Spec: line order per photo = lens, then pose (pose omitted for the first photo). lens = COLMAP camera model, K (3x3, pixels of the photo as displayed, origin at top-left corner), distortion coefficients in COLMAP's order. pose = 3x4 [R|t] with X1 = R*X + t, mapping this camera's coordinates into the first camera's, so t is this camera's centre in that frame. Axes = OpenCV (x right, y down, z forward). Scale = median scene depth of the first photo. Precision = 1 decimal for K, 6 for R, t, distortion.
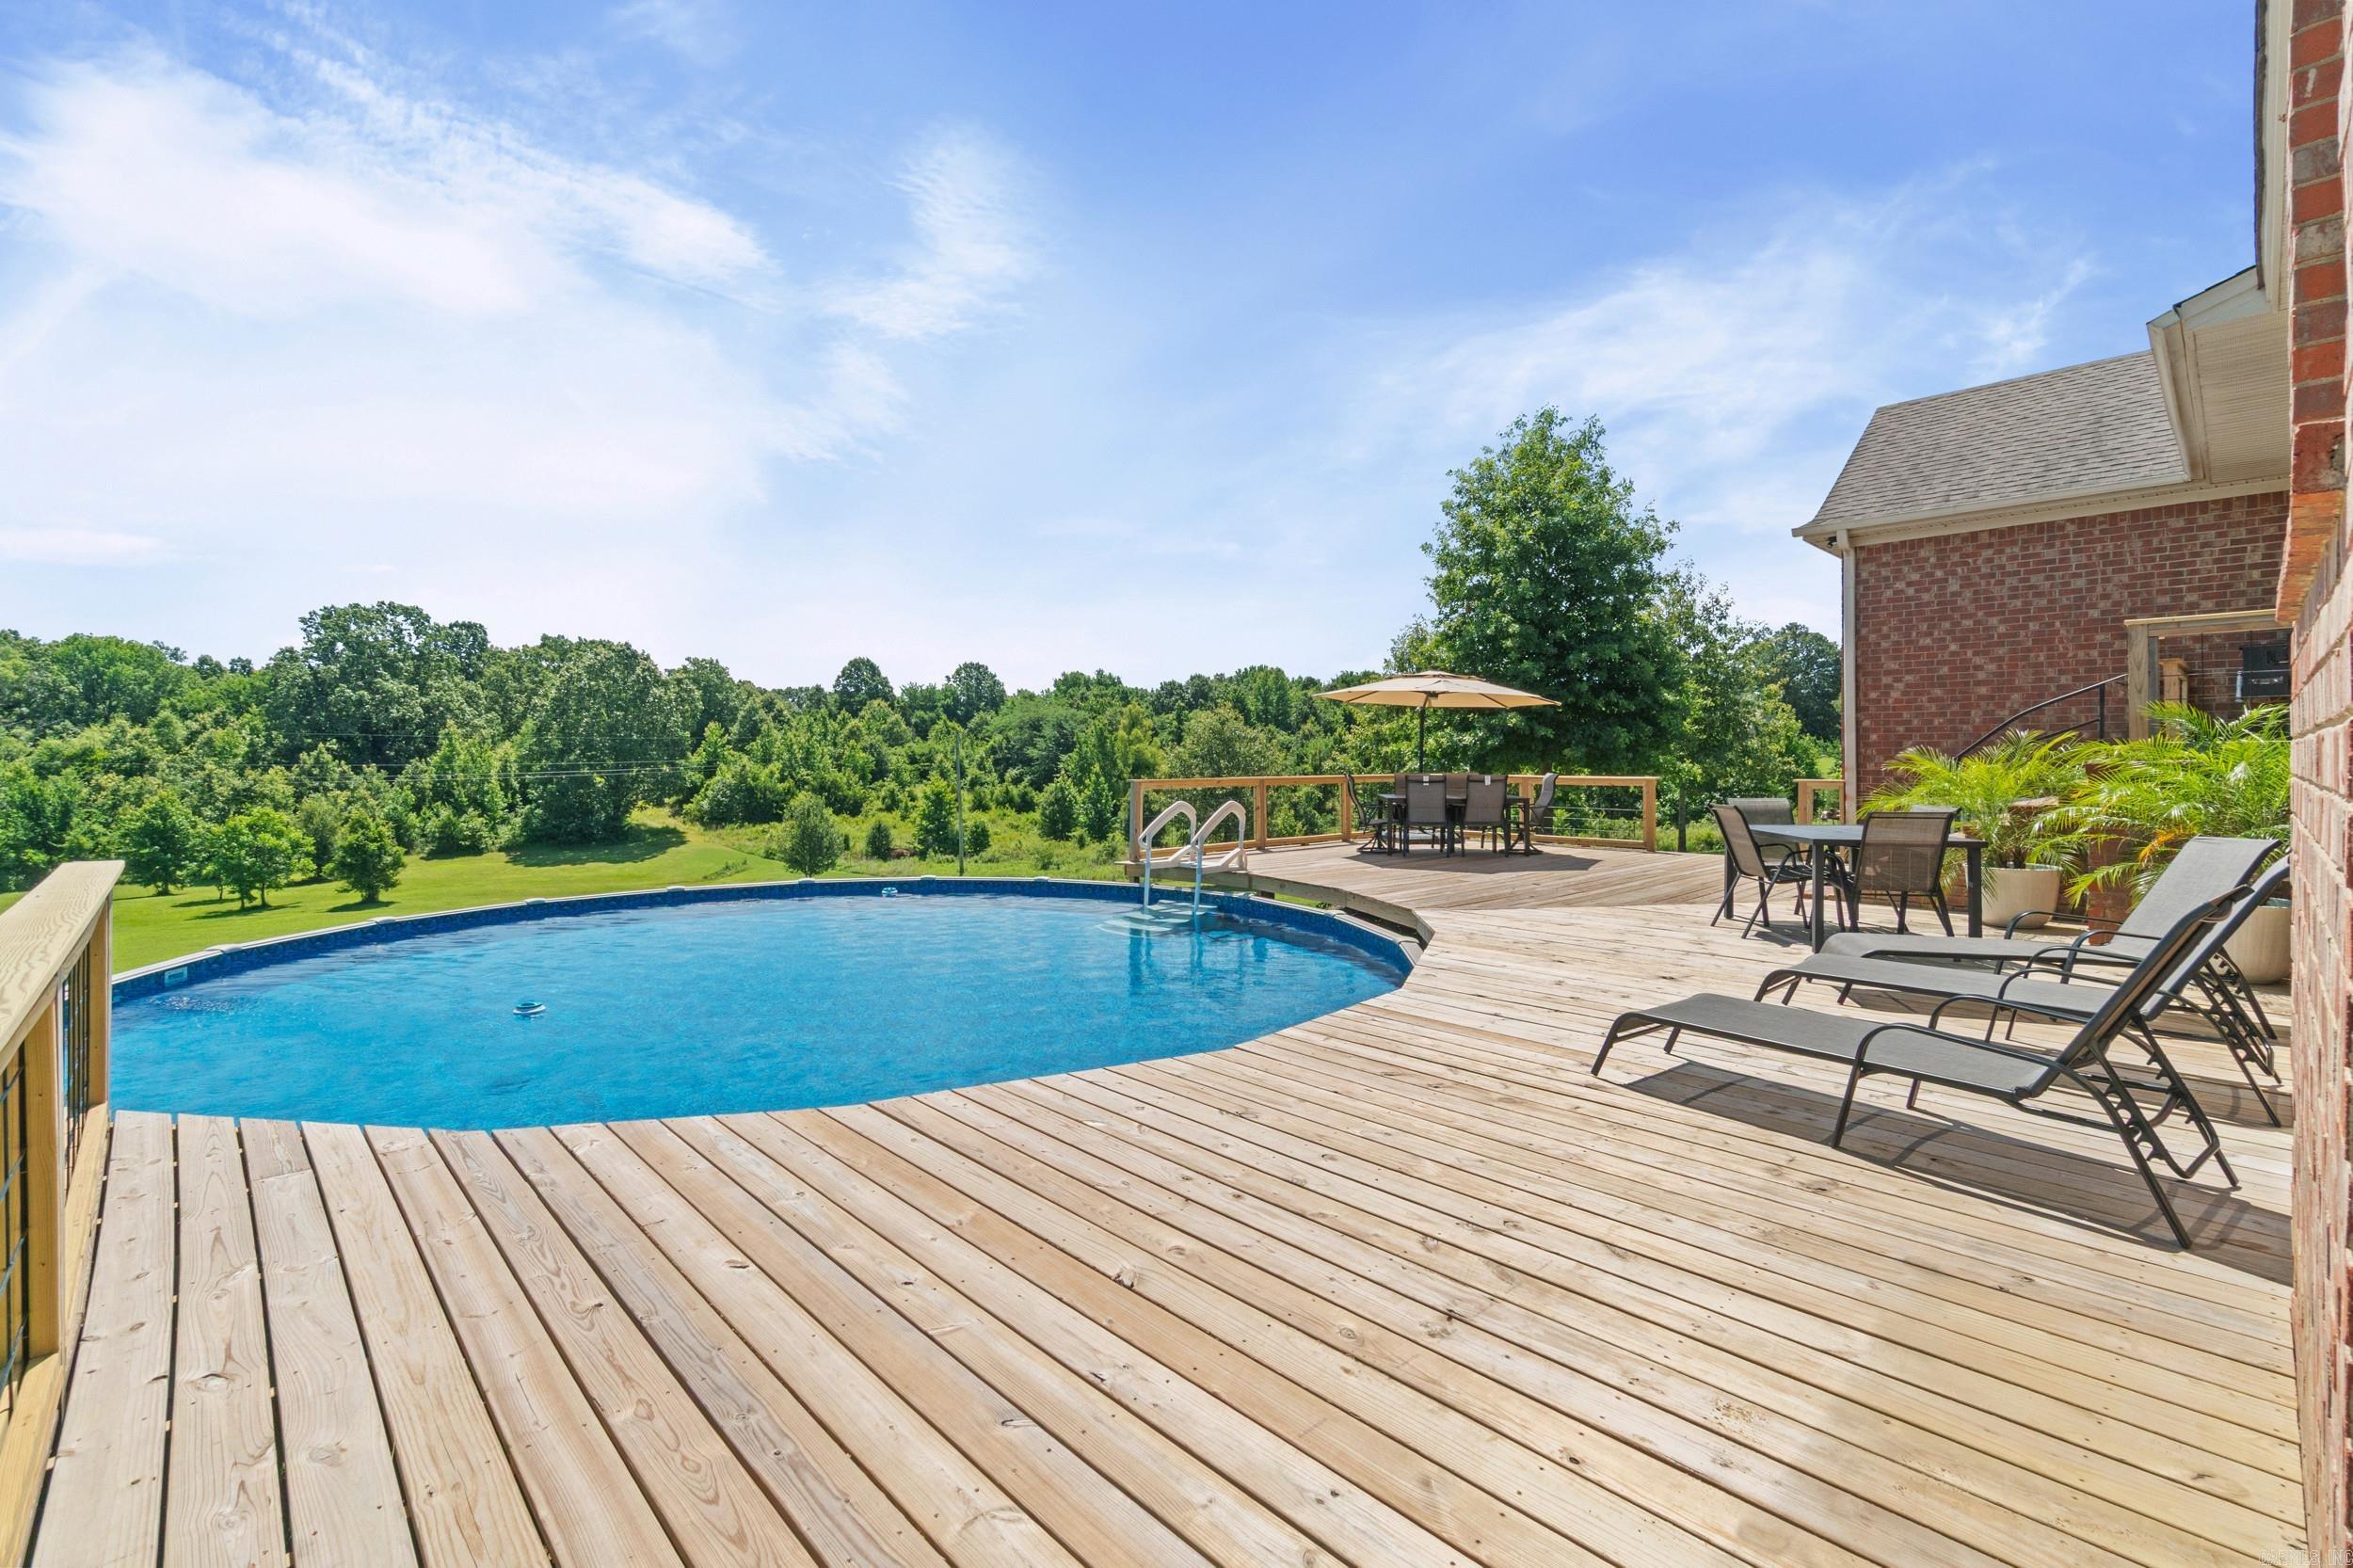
lens RADIAL K [[1005.4, 0, 1129.2], [0, 1005.4, 812.0], [0, 0, 1]] dist [-0.001404, 0.000644]
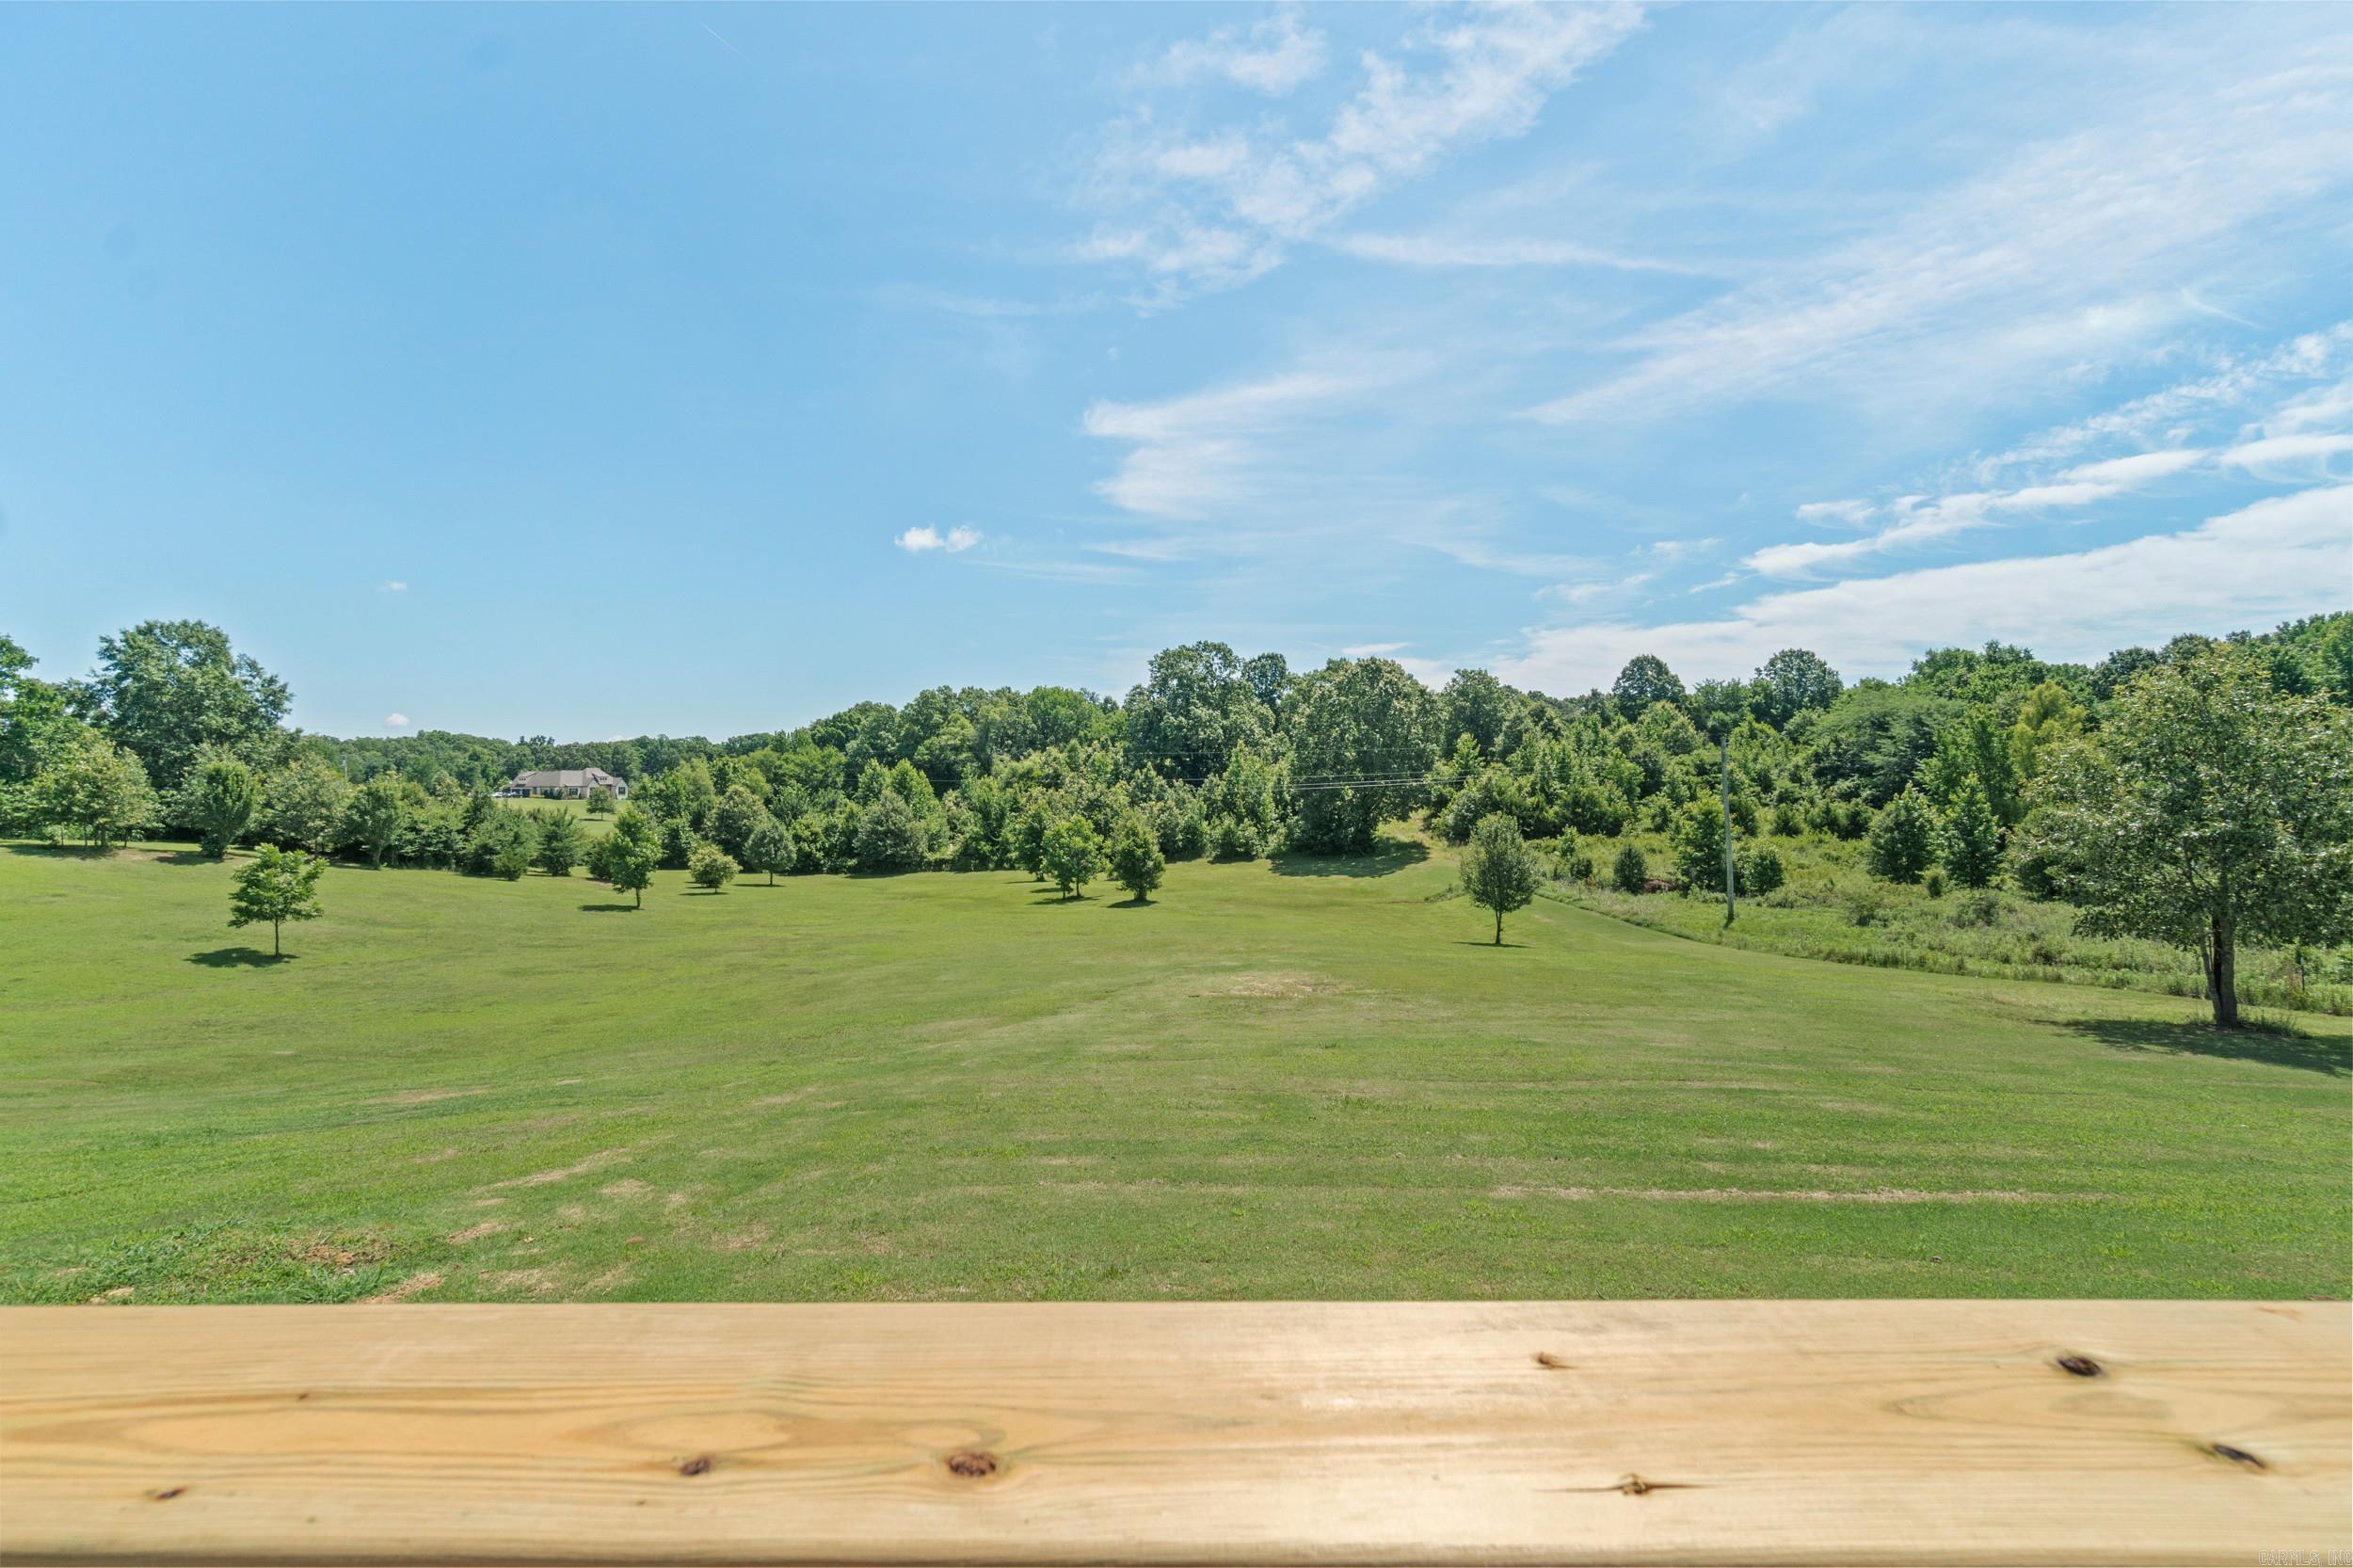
lens RADIAL K [[1005.4, 0, 1159.1], [0, 1005.4, 771.3], [0, 0, 1]] dist [-0.001404, 0.000644]
pose [[0.740659, -0.010404, -0.671801, 0.015642], [-0.024962, 0.998764, -0.042988, -0.004974], [0.671418, 0.048609, 0.739483, 0.104155]]
